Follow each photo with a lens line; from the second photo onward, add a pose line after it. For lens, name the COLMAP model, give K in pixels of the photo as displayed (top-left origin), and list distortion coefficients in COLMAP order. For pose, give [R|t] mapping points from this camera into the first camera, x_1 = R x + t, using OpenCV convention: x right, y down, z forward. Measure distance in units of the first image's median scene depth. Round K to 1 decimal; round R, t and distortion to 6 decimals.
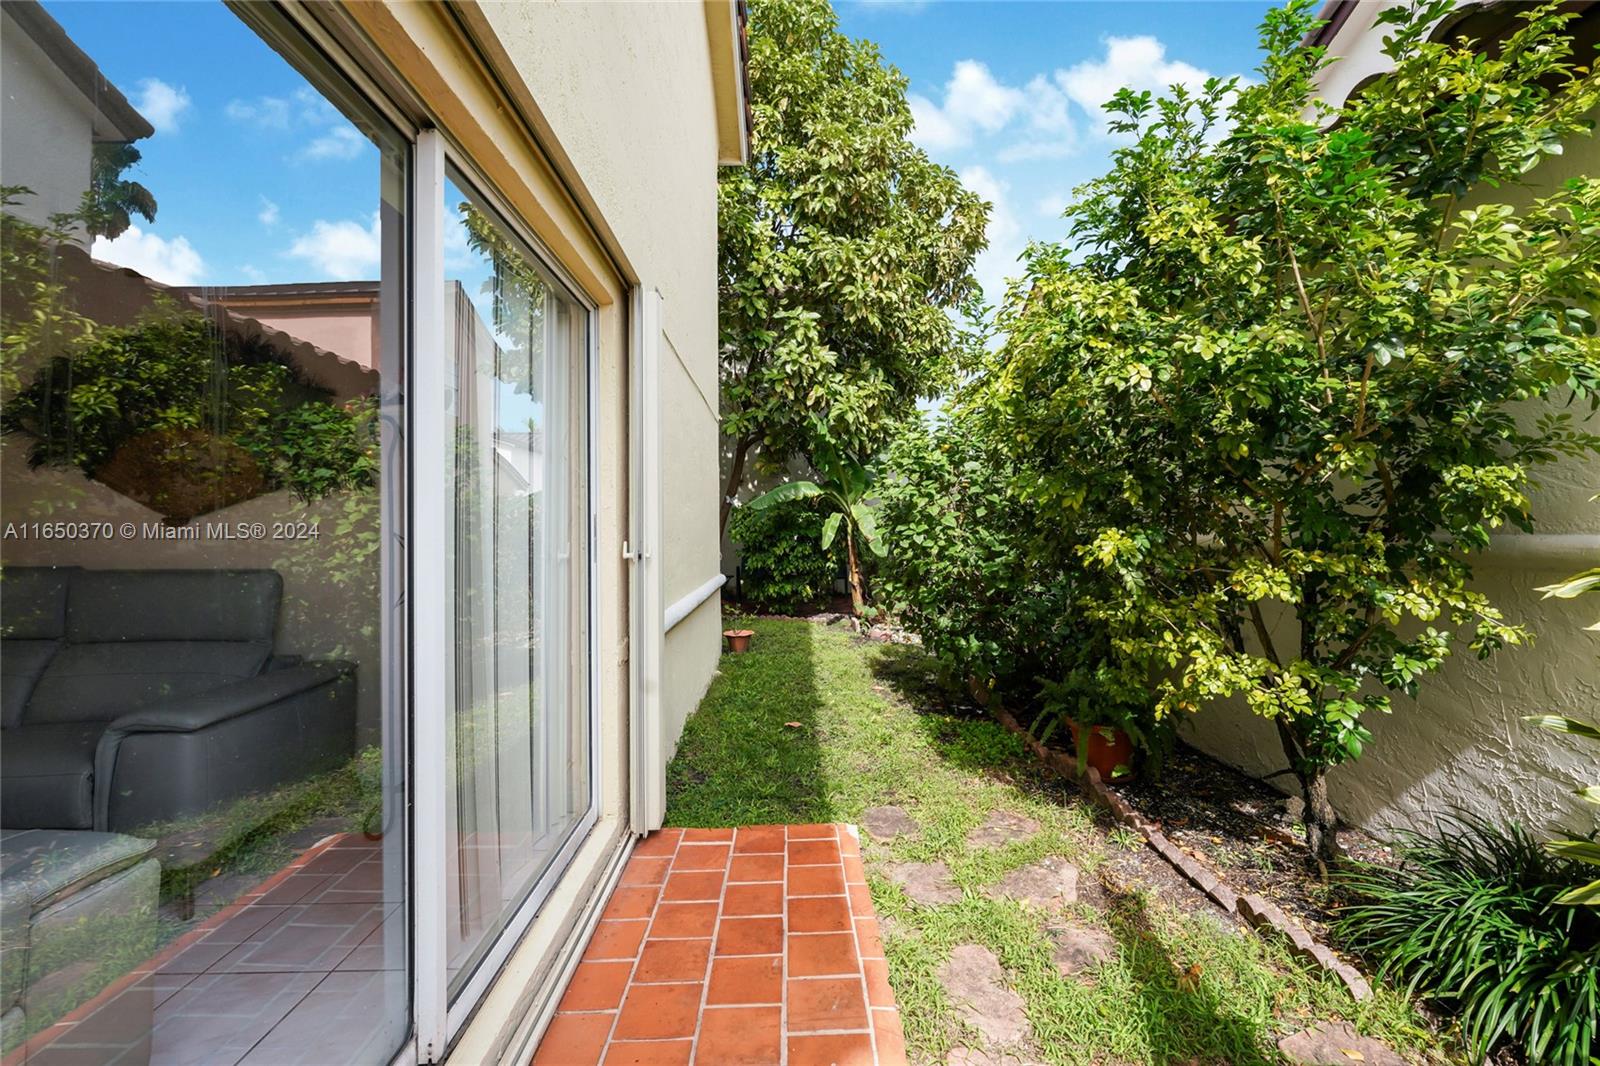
lens RADIAL K [[726.4, 0, 801.9], [0, 726.4, 525.1], [0, 0, 1]] dist [0.000146, -0.000323]
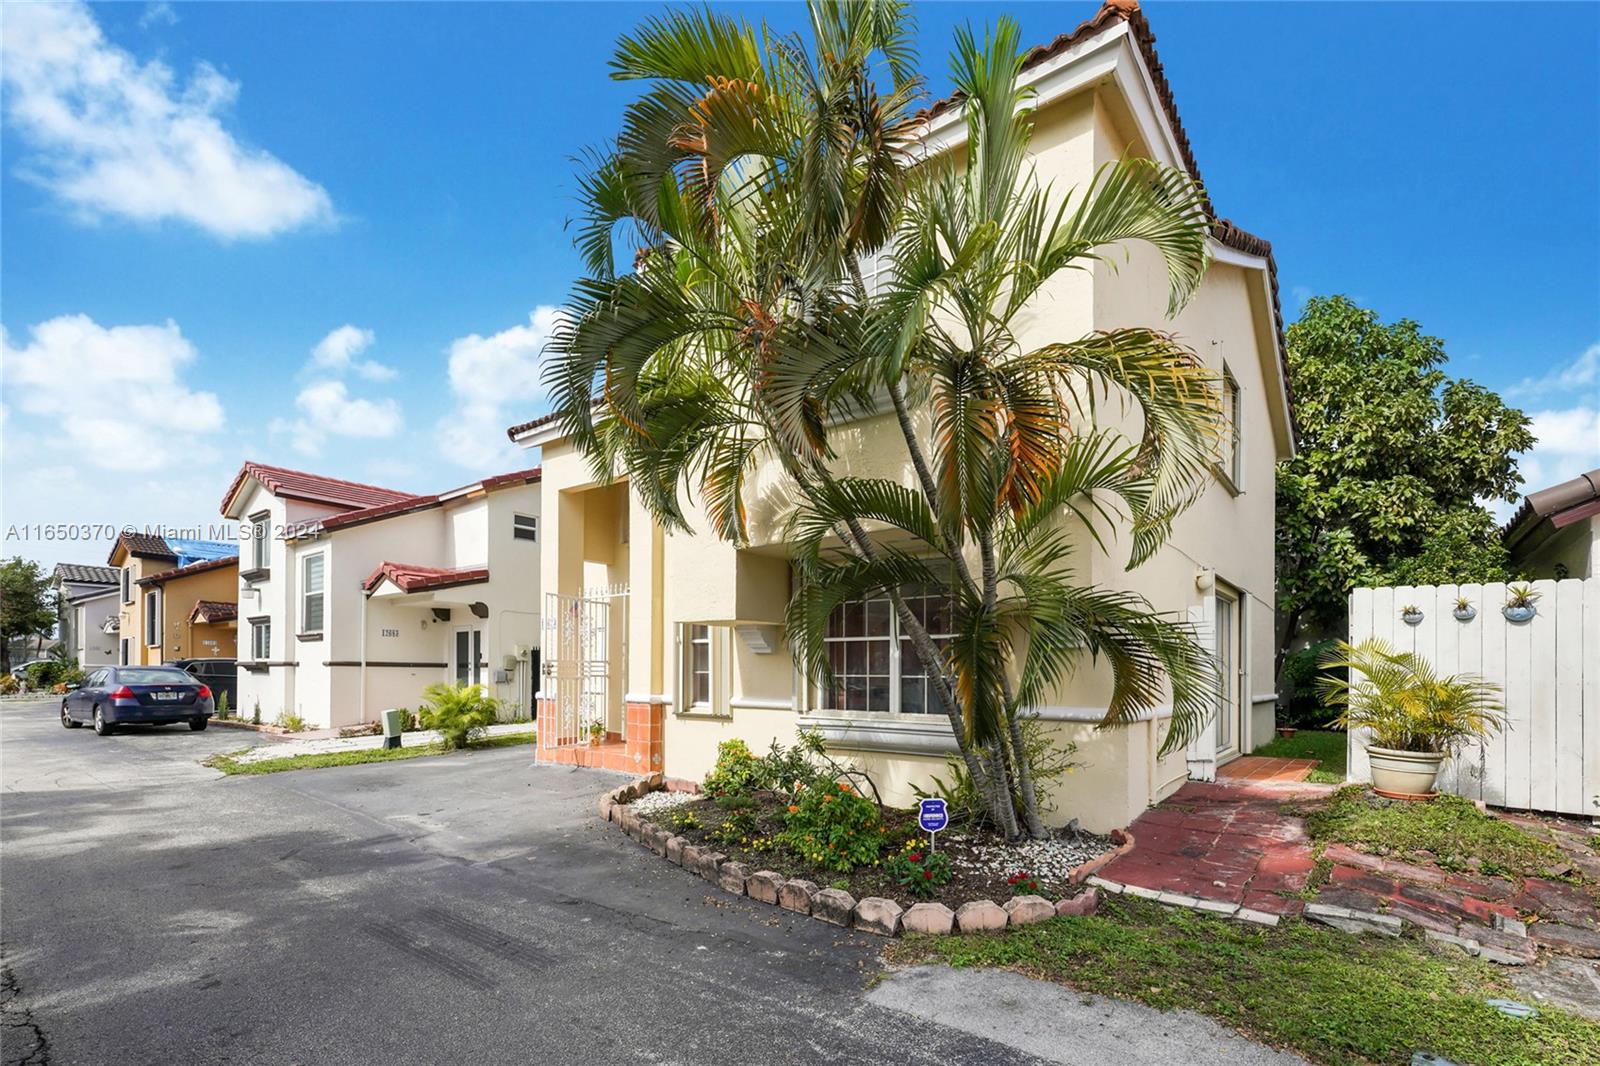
lens RADIAL K [[726.4, 0, 797.1], [0, 726.4, 663.6], [0, 0, 1]] dist [0.000146, -0.000323]
pose [[0.764893, 0.003991, -0.644145, 0.117181], [-0.013096, 0.999870, -0.009356, 0.018193], [0.644024, 0.015592, 0.764847, -0.945958]]
